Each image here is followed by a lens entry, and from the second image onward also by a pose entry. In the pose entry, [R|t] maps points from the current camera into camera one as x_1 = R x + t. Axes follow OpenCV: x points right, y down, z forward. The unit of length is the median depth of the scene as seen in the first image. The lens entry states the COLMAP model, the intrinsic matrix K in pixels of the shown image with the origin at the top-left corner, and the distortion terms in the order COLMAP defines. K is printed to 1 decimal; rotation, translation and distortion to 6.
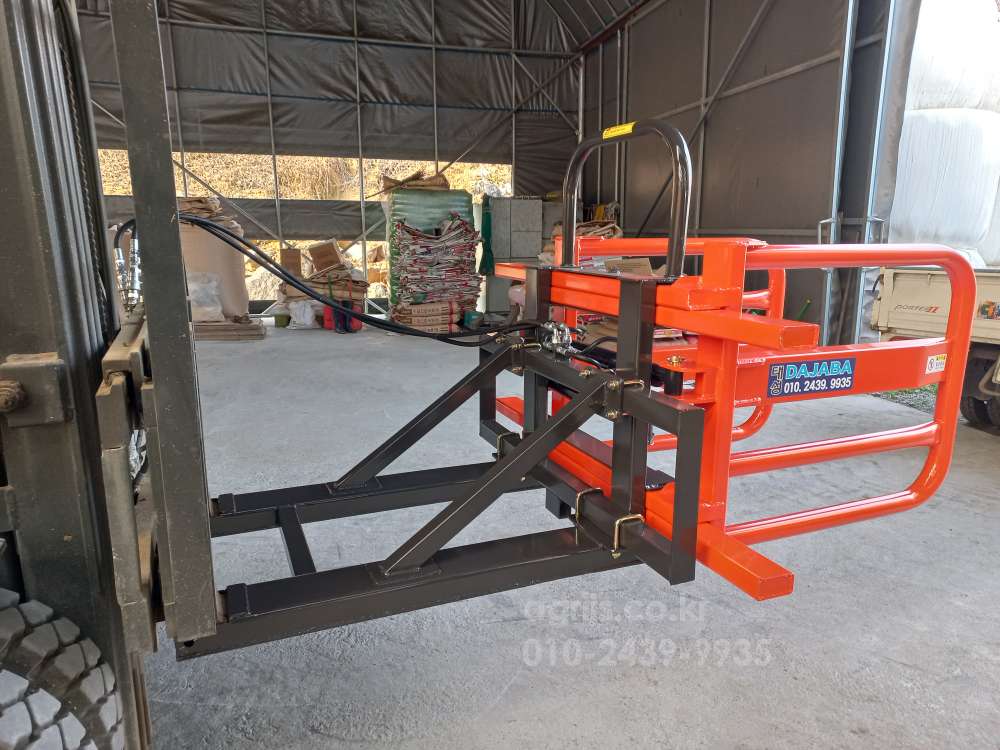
lens RADIAL K [[716.8, 0, 524.6], [0, 716.8, 391.2], [0, 0, 1]] dist [0.053748, -0.000227]
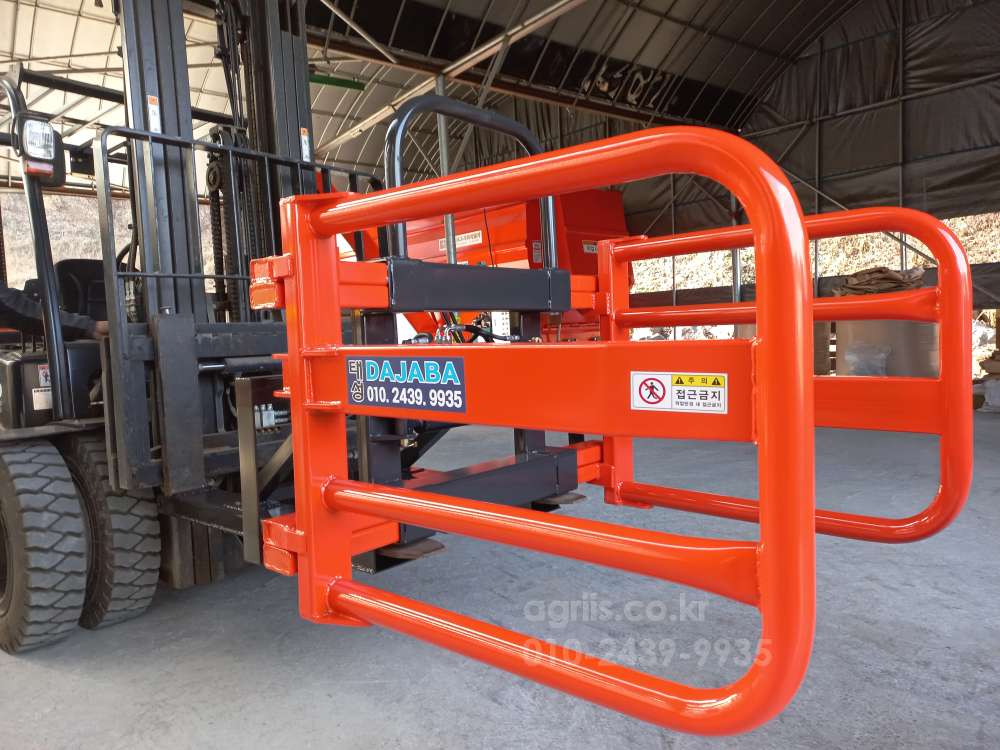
lens RADIAL K [[716.8, 0, 503.7], [0, 716.8, 379.6], [0, 0, 1]] dist [0.053748, -0.000227]
pose [[0.436375, 0.038123, -0.898957, 0.190152], [-0.162986, 0.985923, -0.037305, -0.002431], [0.884880, 0.162796, 0.436446, 0.148389]]
